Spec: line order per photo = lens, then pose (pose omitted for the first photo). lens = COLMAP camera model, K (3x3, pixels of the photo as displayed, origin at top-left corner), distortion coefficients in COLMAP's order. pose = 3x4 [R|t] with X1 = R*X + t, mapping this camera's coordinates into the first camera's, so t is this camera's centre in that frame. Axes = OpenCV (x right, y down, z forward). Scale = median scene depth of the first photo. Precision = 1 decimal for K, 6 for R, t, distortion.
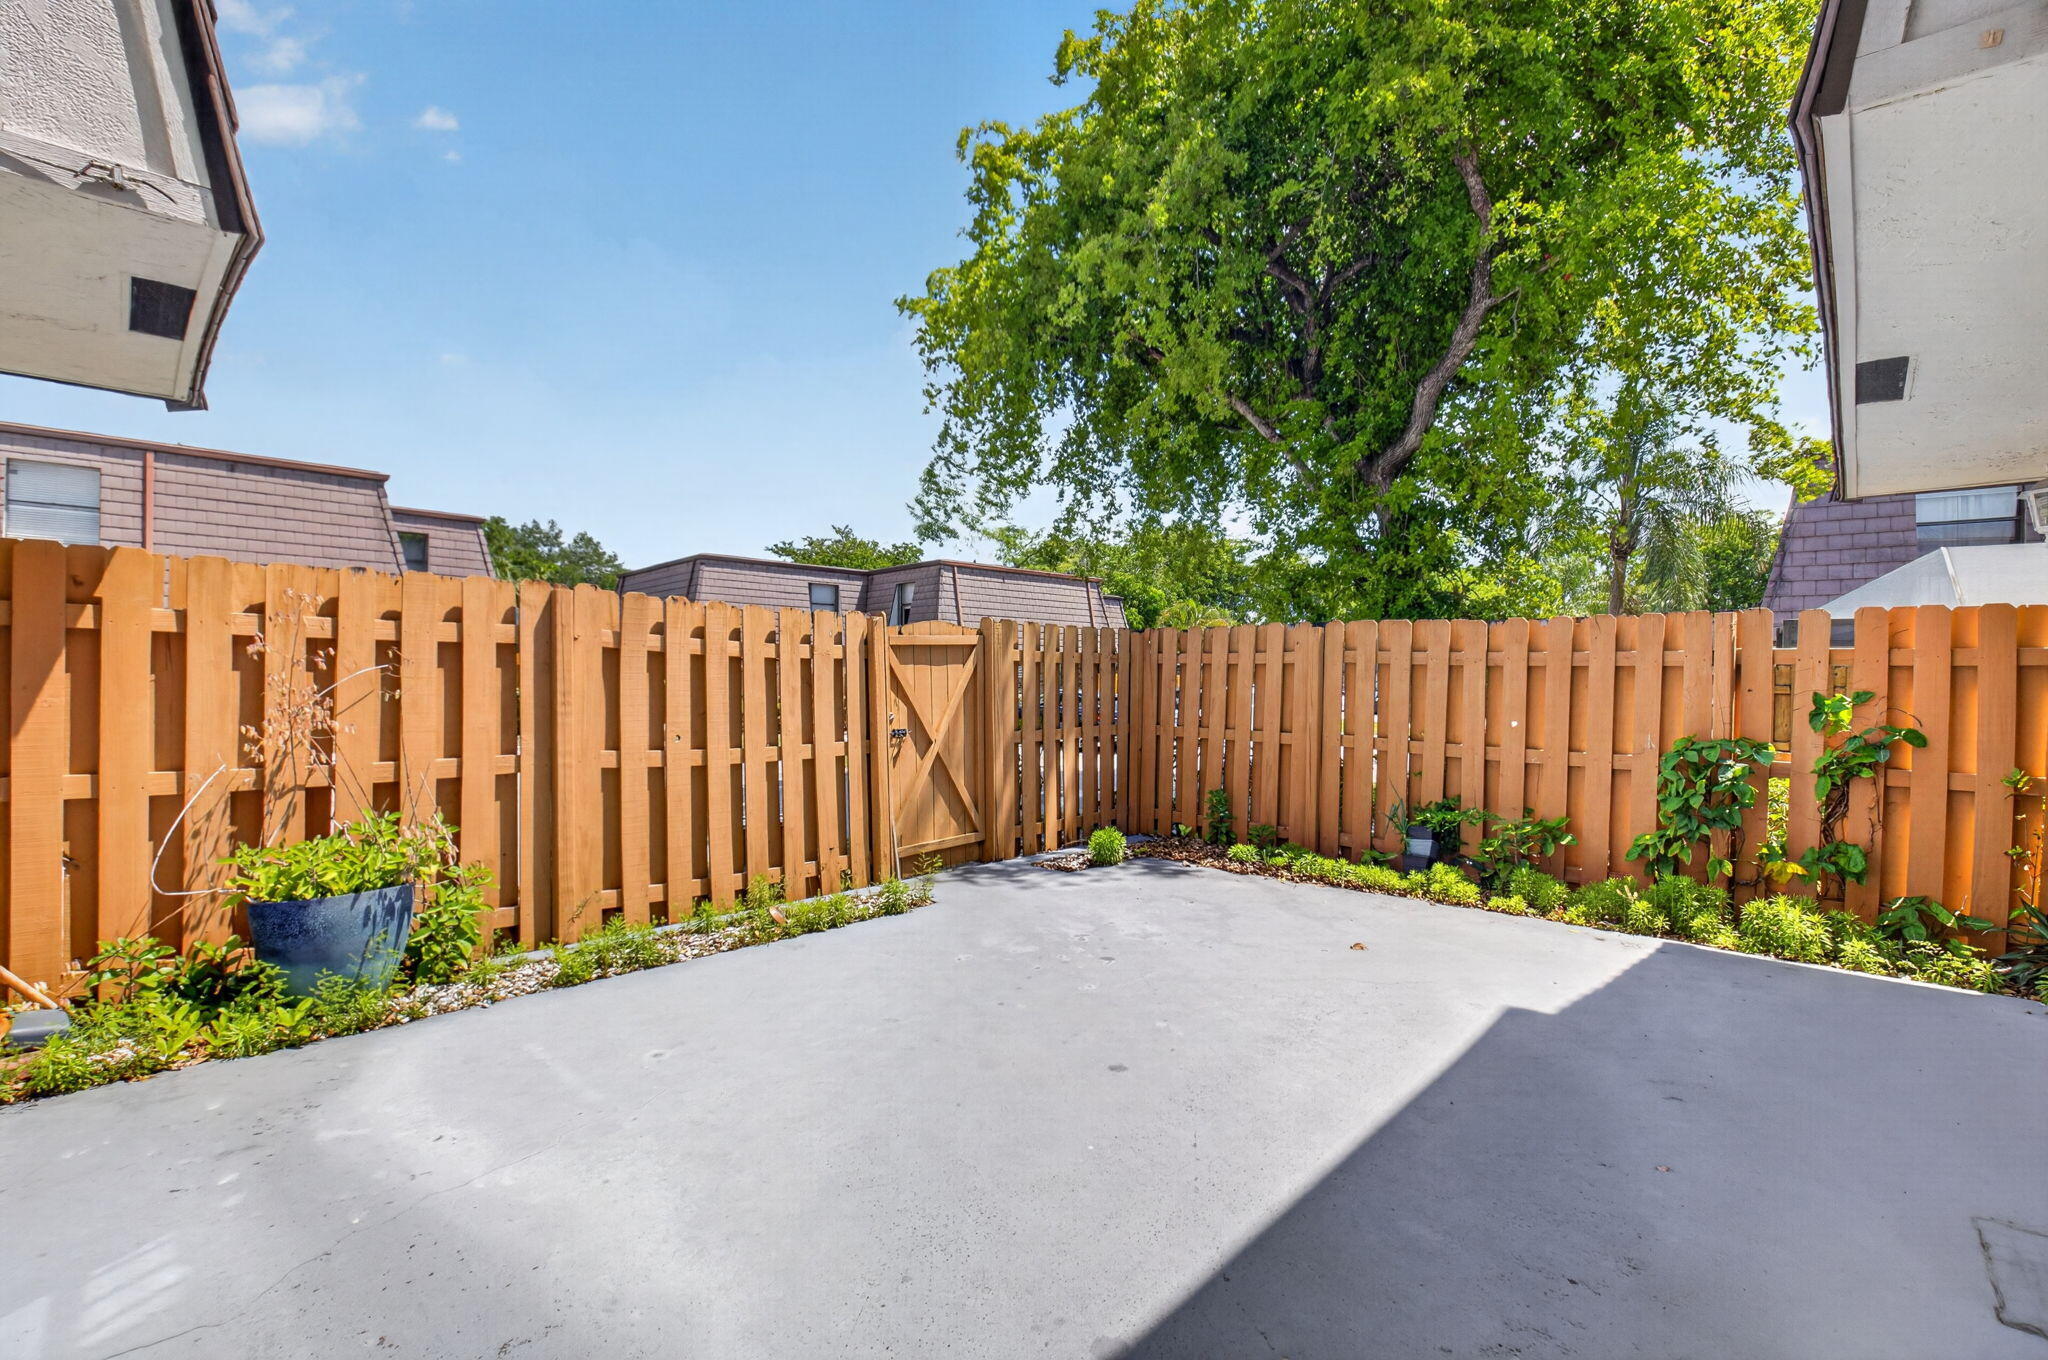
lens RADIAL K [[897.5, 0, 1008.6], [0, 897.5, 681.6], [0, 0, 1]] dist [-0.003863, -0.009992]
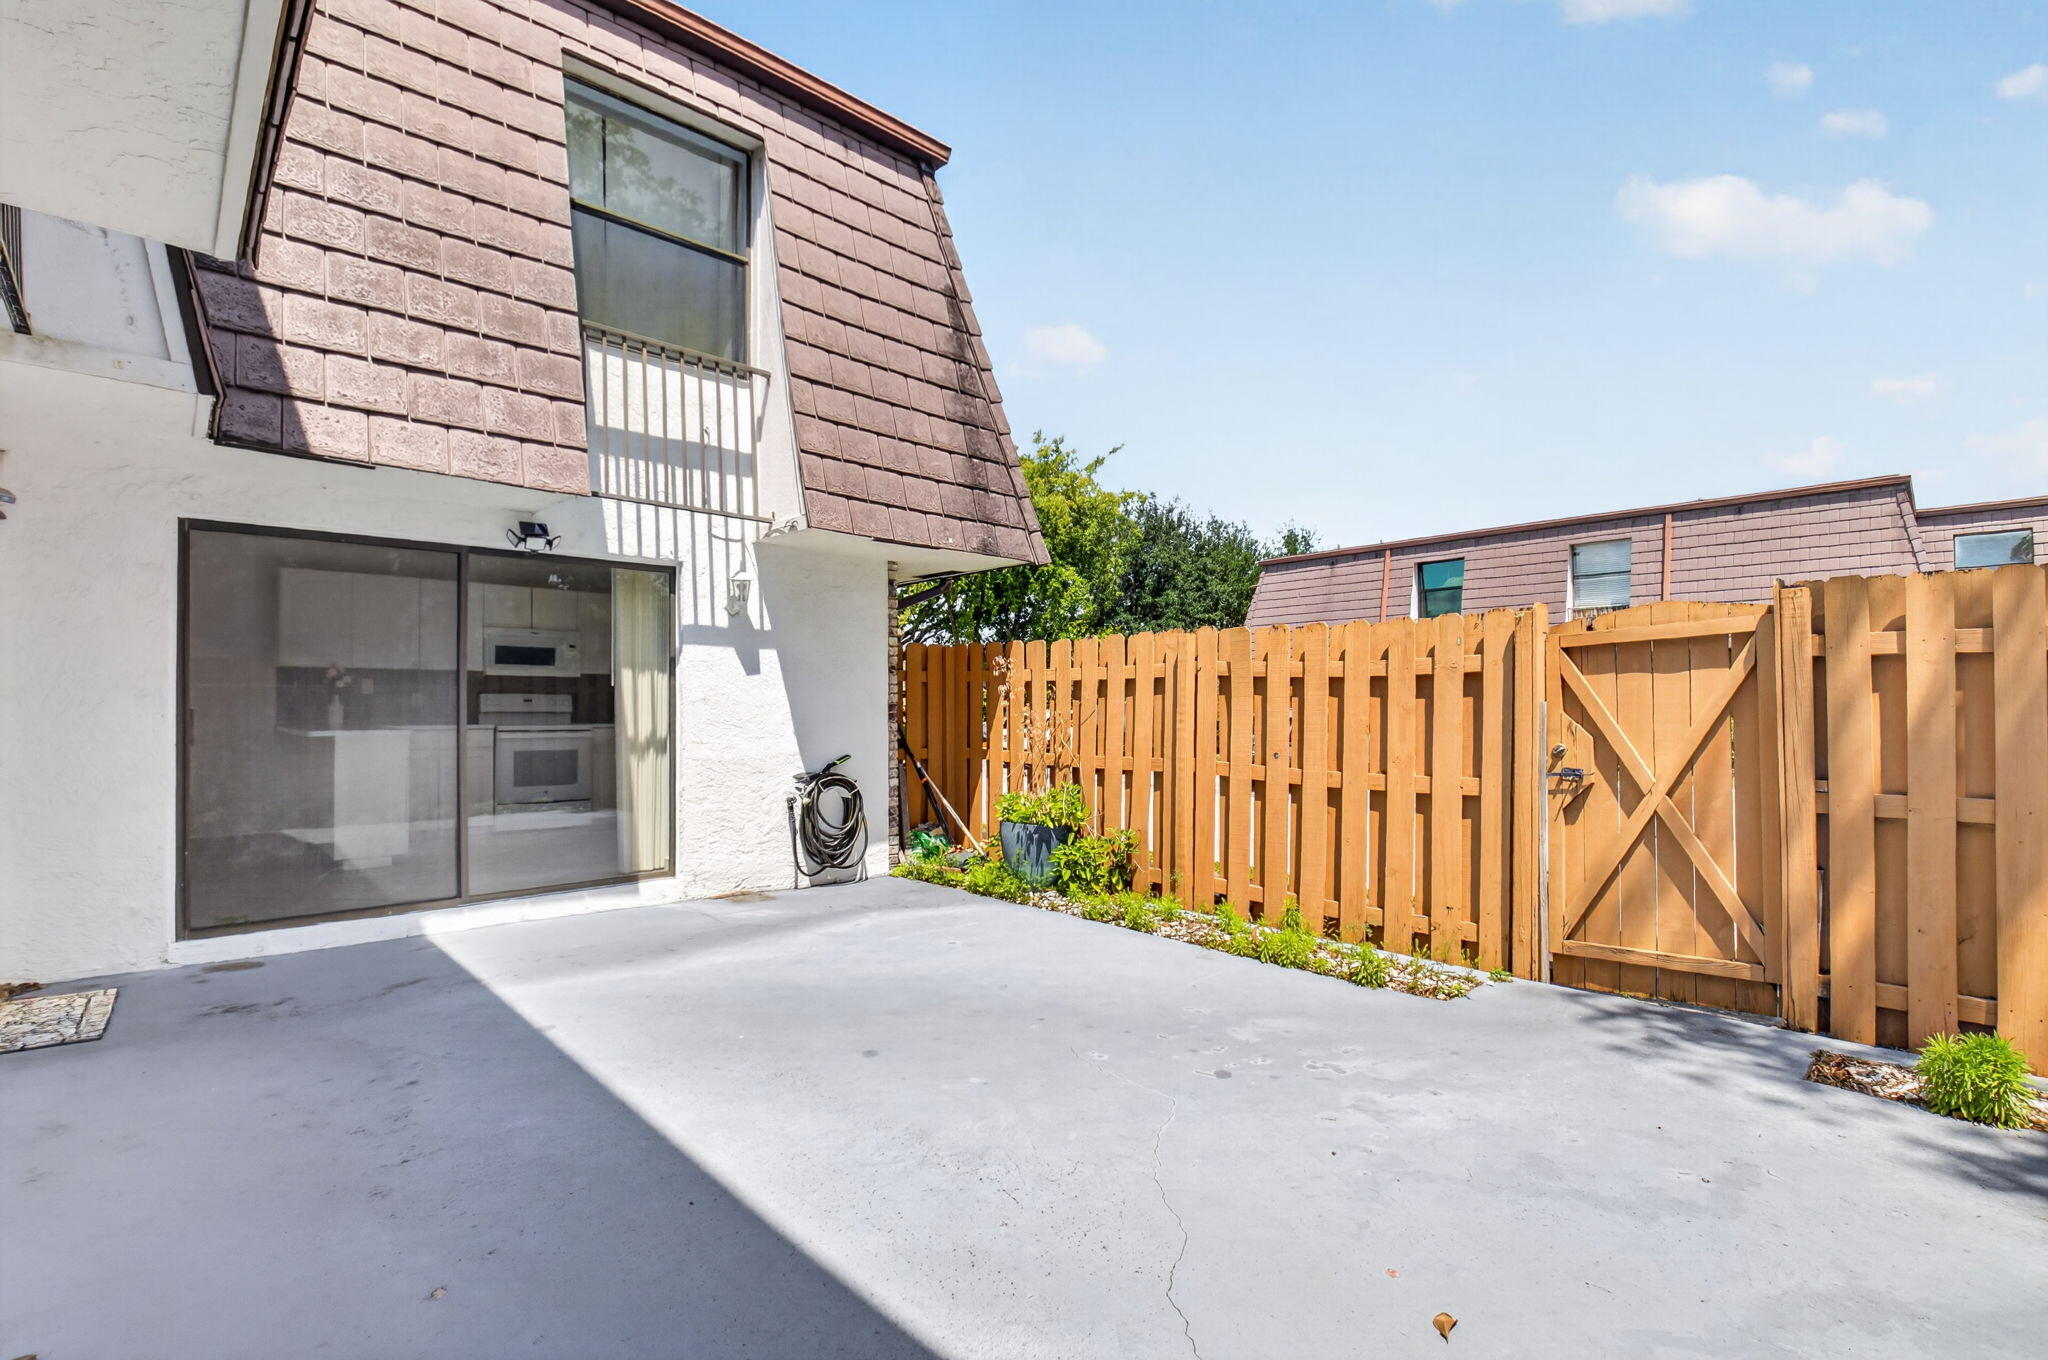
lens RADIAL K [[897.5, 0, 1022.4], [0, 897.5, 662.1], [0, 0, 1]] dist [-0.003863, -0.009992]
pose [[-0.033359, -0.061545, -0.997547, 0.608817], [-0.002832, 0.998104, -0.061485, 0.015437], [0.999439, 0.000774, -0.033470, 0.611531]]
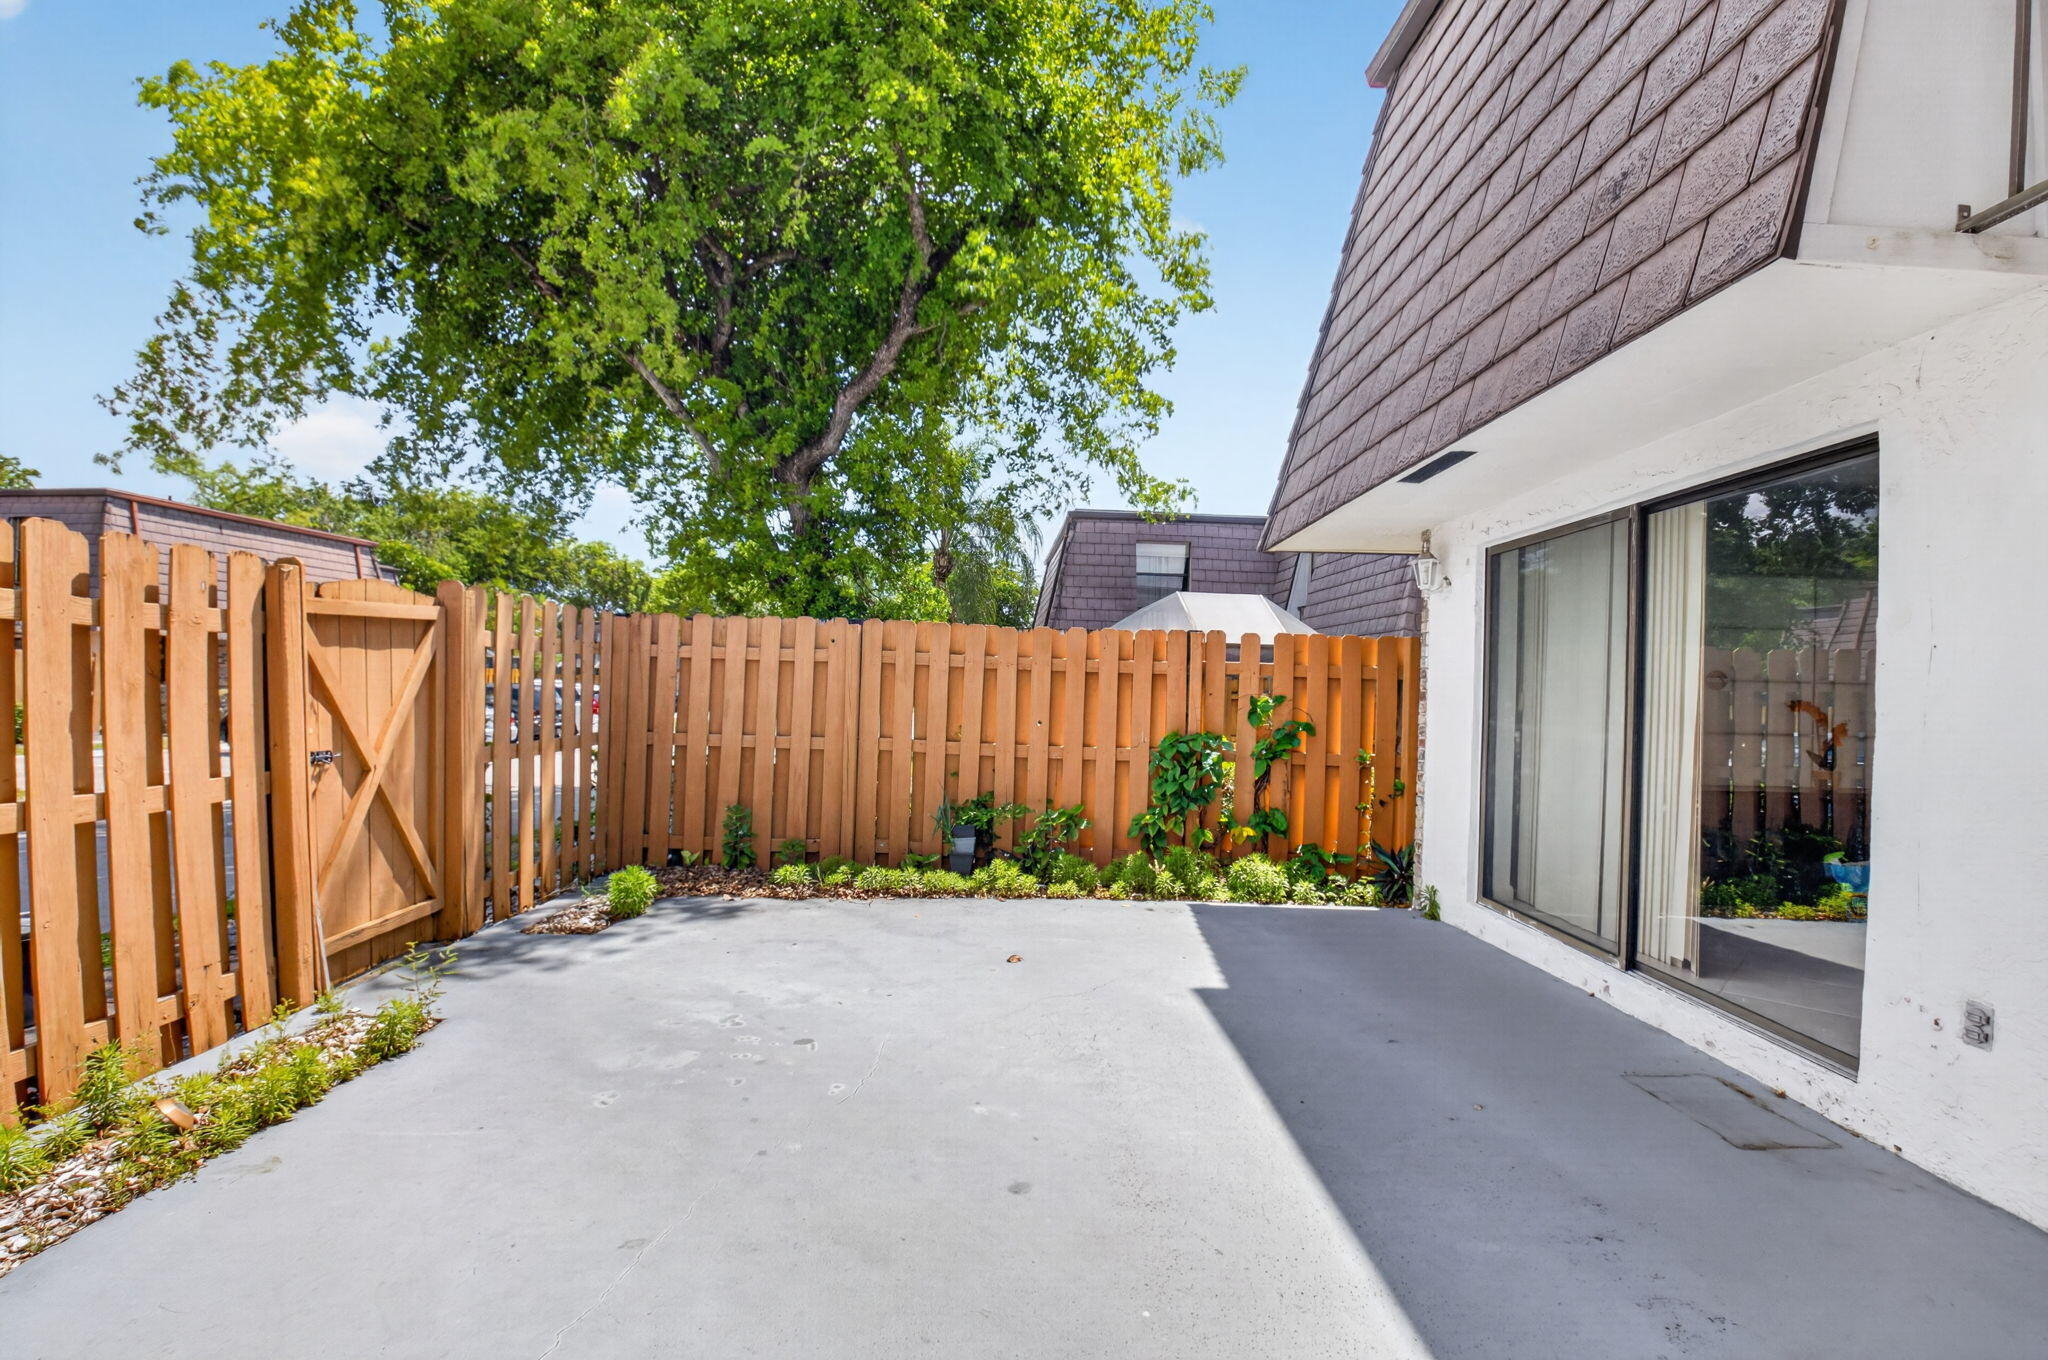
lens RADIAL K [[897.5, 0, 1021.8], [0, 897.5, 687.5], [0, 0, 1]] dist [-0.003863, -0.009992]
pose [[0.718584, 0.007892, 0.695396, -0.207640], [-0.014749, 0.999884, 0.003894, -0.000327], [-0.695284, -0.013055, 0.718617, 0.227534]]
